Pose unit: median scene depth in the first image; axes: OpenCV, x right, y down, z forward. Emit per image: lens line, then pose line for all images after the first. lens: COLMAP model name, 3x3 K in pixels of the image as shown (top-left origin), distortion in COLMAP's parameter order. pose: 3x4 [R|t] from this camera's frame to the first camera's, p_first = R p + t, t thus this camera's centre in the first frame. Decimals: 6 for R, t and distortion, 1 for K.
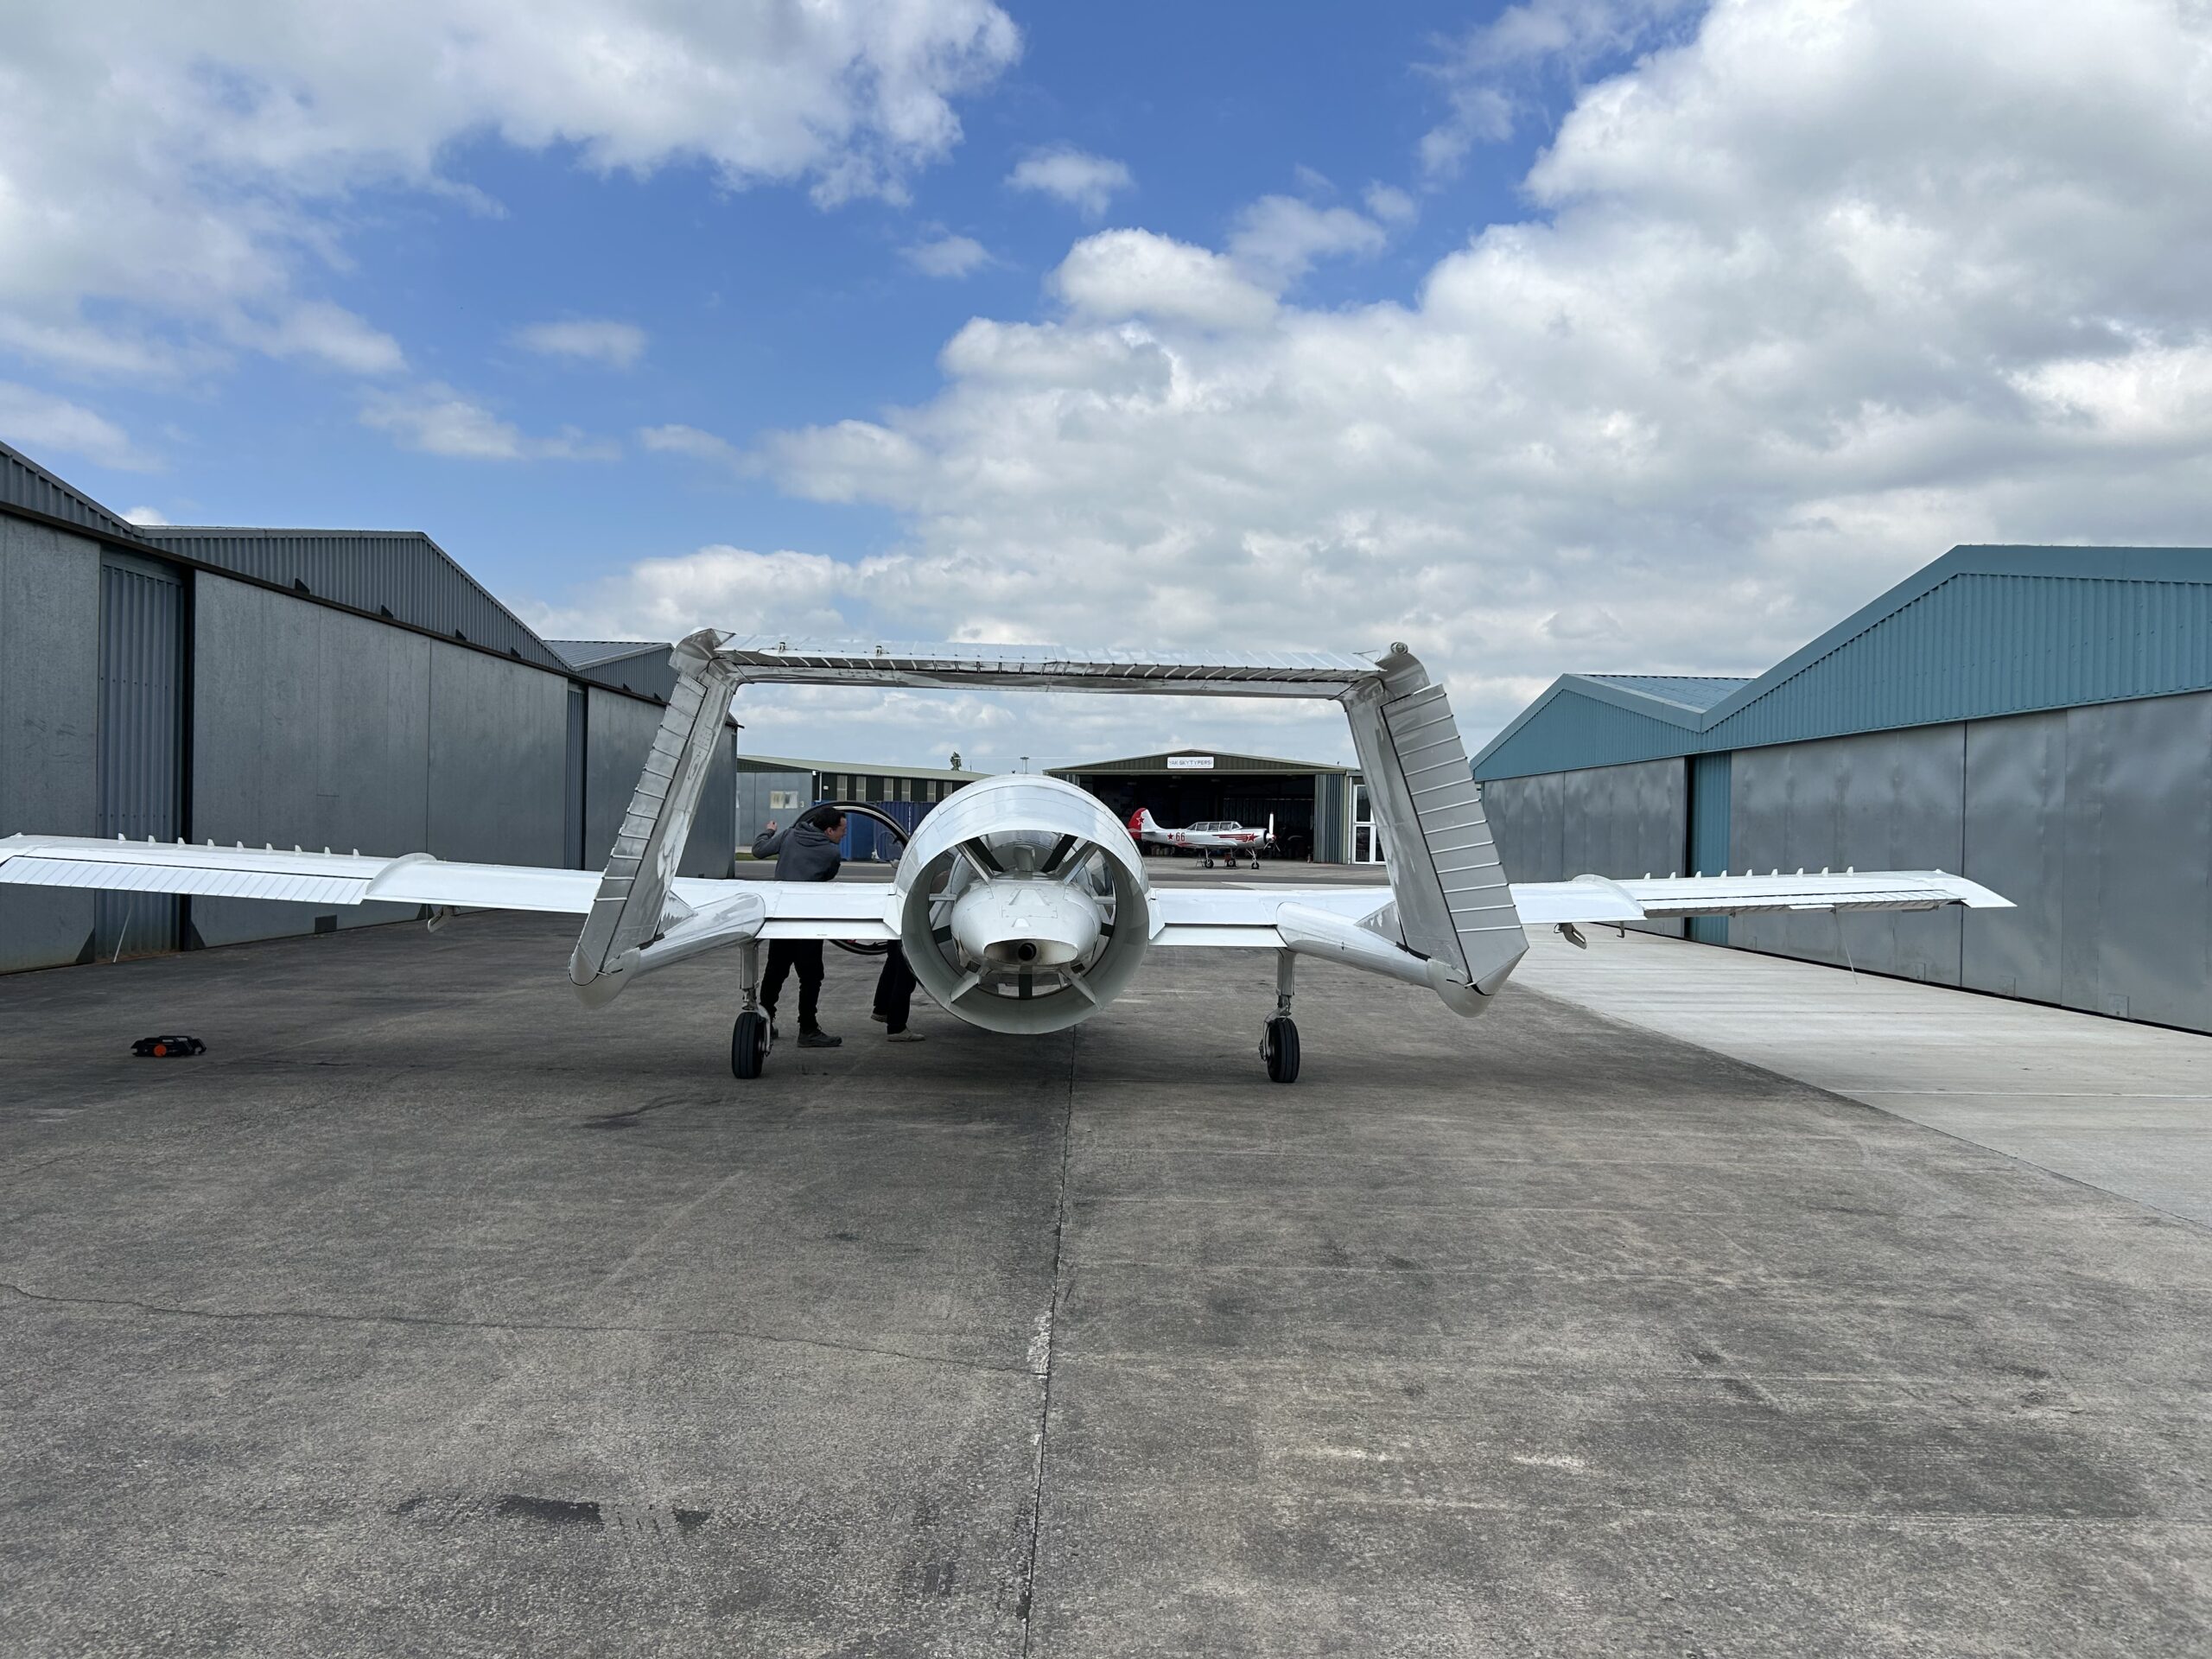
lens RADIAL K [[1723.5, 0, 1085.8], [0, 1723.5, 941.6], [0, 0, 1]] dist [0.053385, -0.059005]
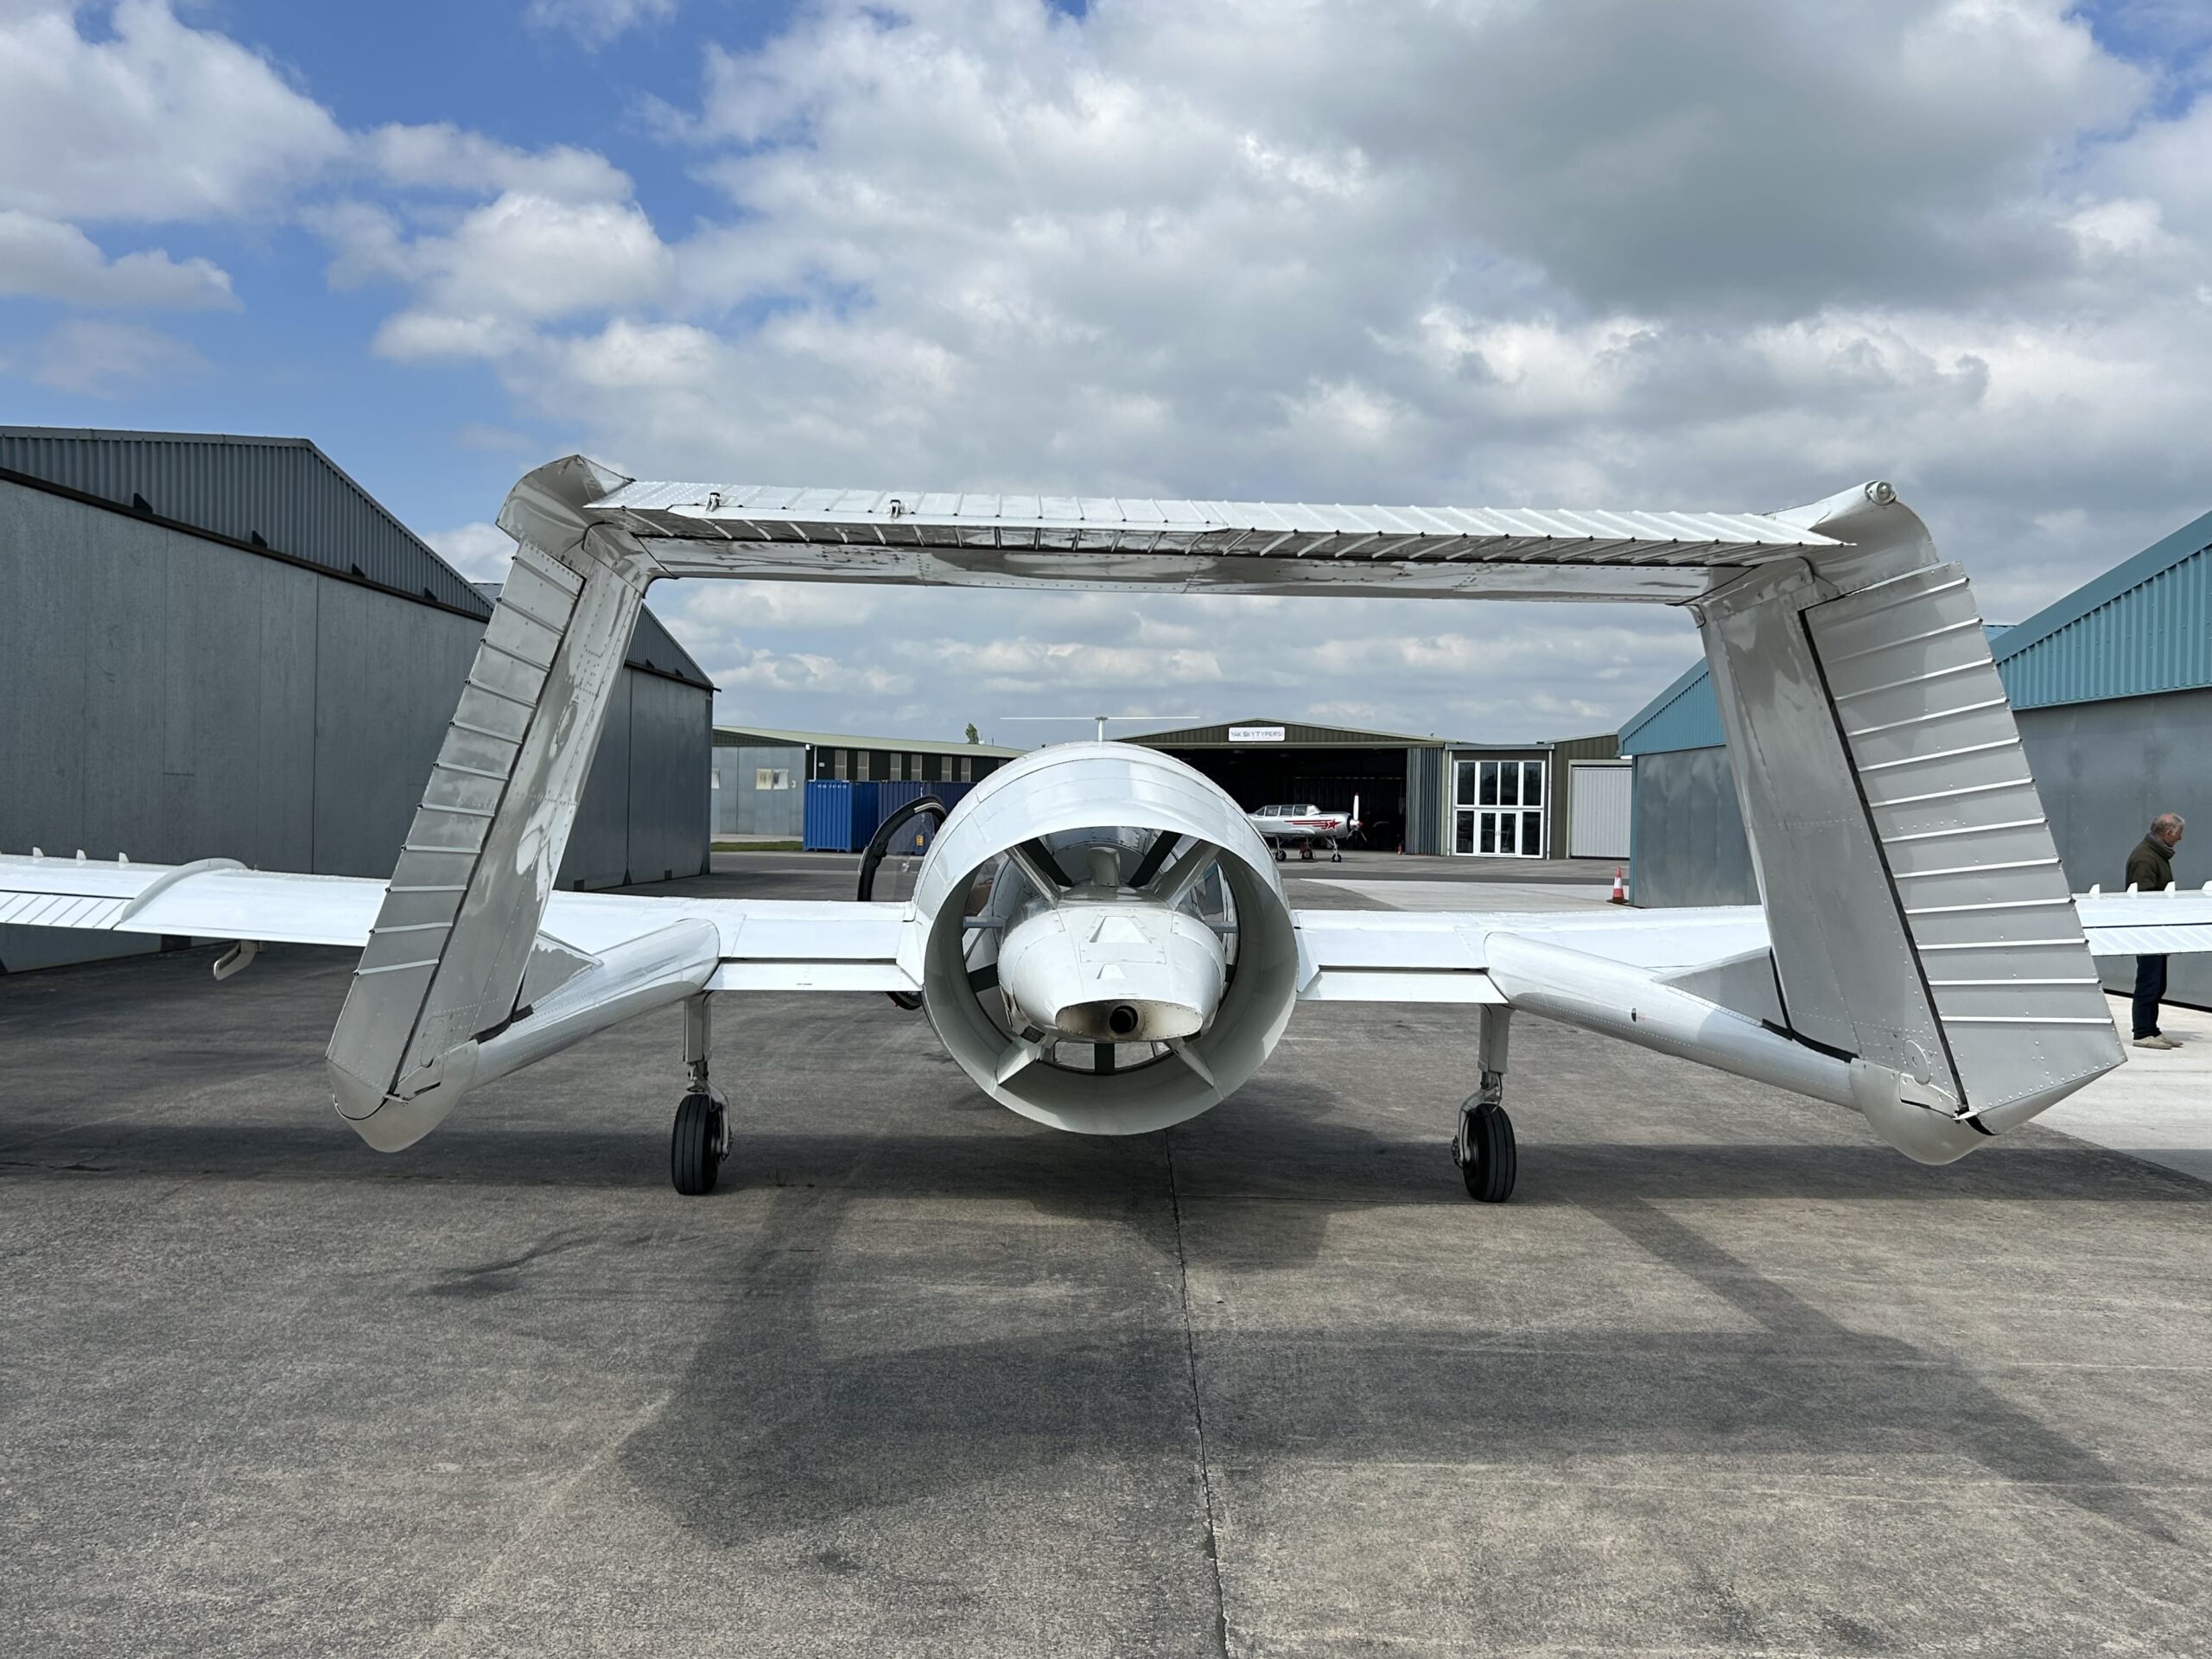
lens RADIAL K [[1975.0, 0, 1091.5], [0, 1975.0, 960.9], [0, 0, 1]] dist [0.033262, -0.033968]
pose [[0.999893, 0.001126, -0.014559, -0.018070], [-0.000980, 0.999949, 0.010071, -0.011804], [0.014570, -0.010055, 0.999843, 0.139275]]
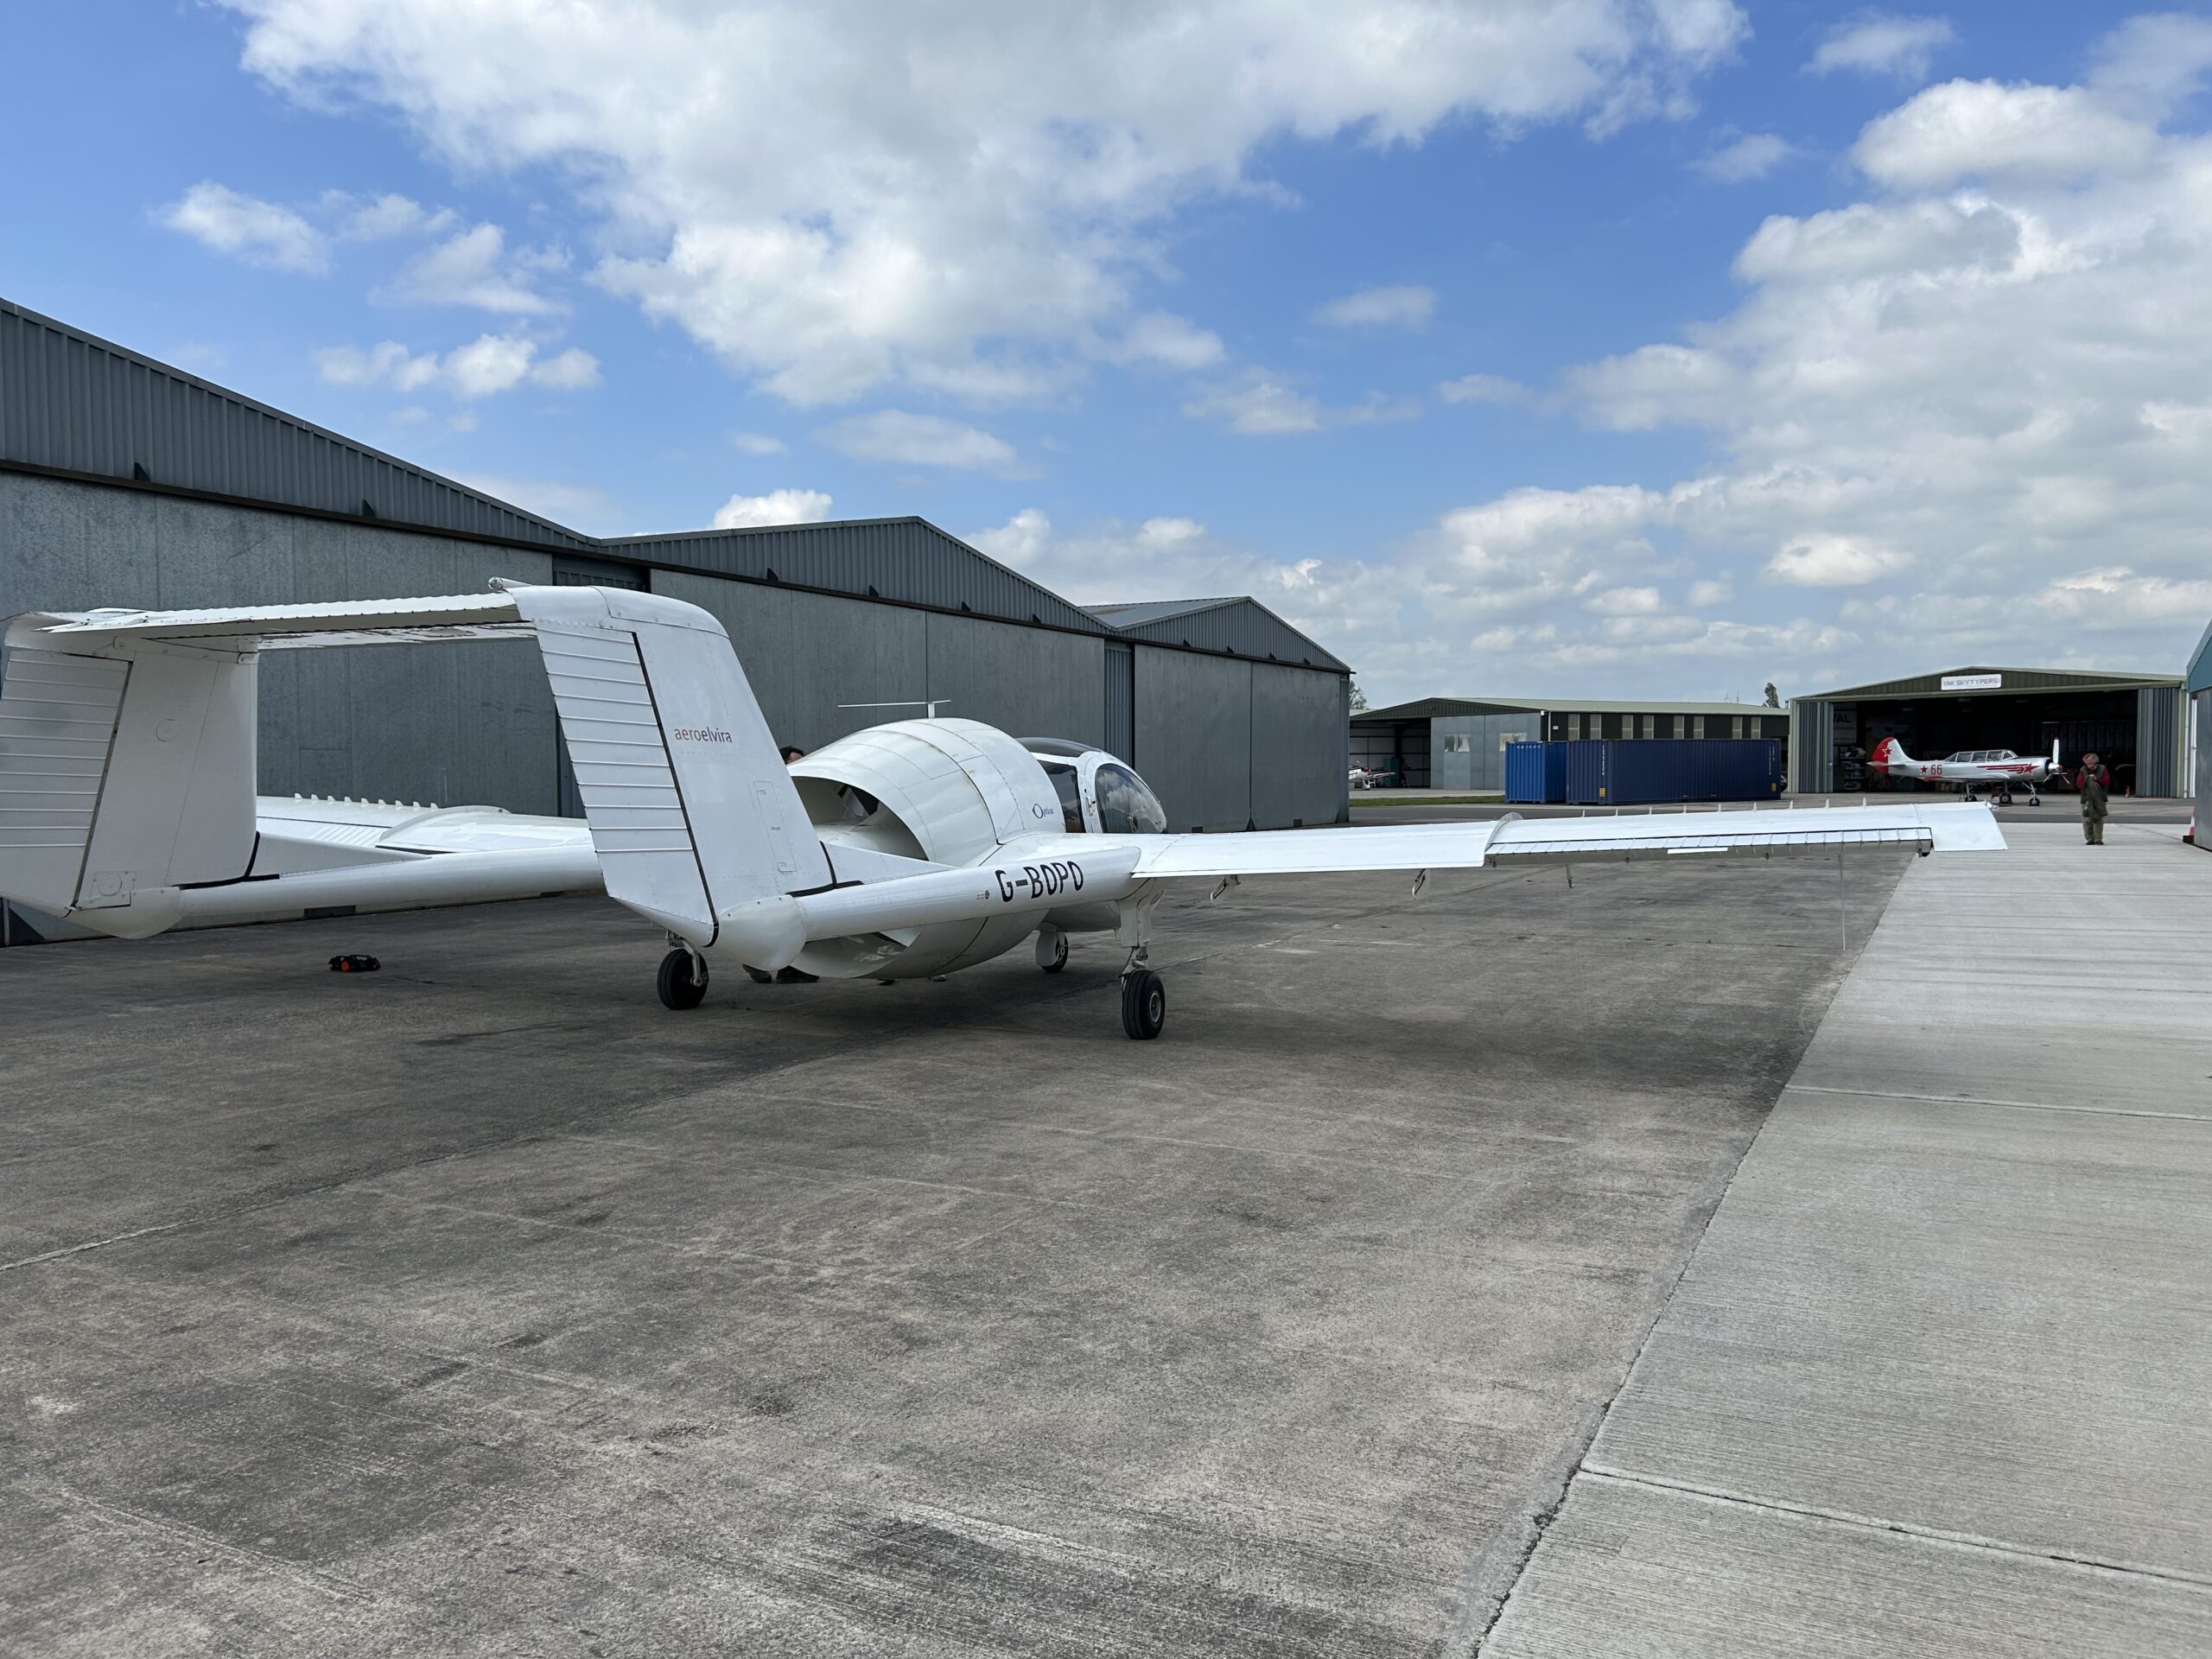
lens RADIAL K [[1723.5, 0, 1091.8], [0, 1723.5, 819.0], [0, 0, 1]] dist [0.053385, -0.059005]
pose [[0.873615, -0.009900, -0.486516, 0.346323], [-0.008853, 0.999304, -0.036232, -0.001736], [0.486537, 0.035960, 0.872920, 0.108704]]
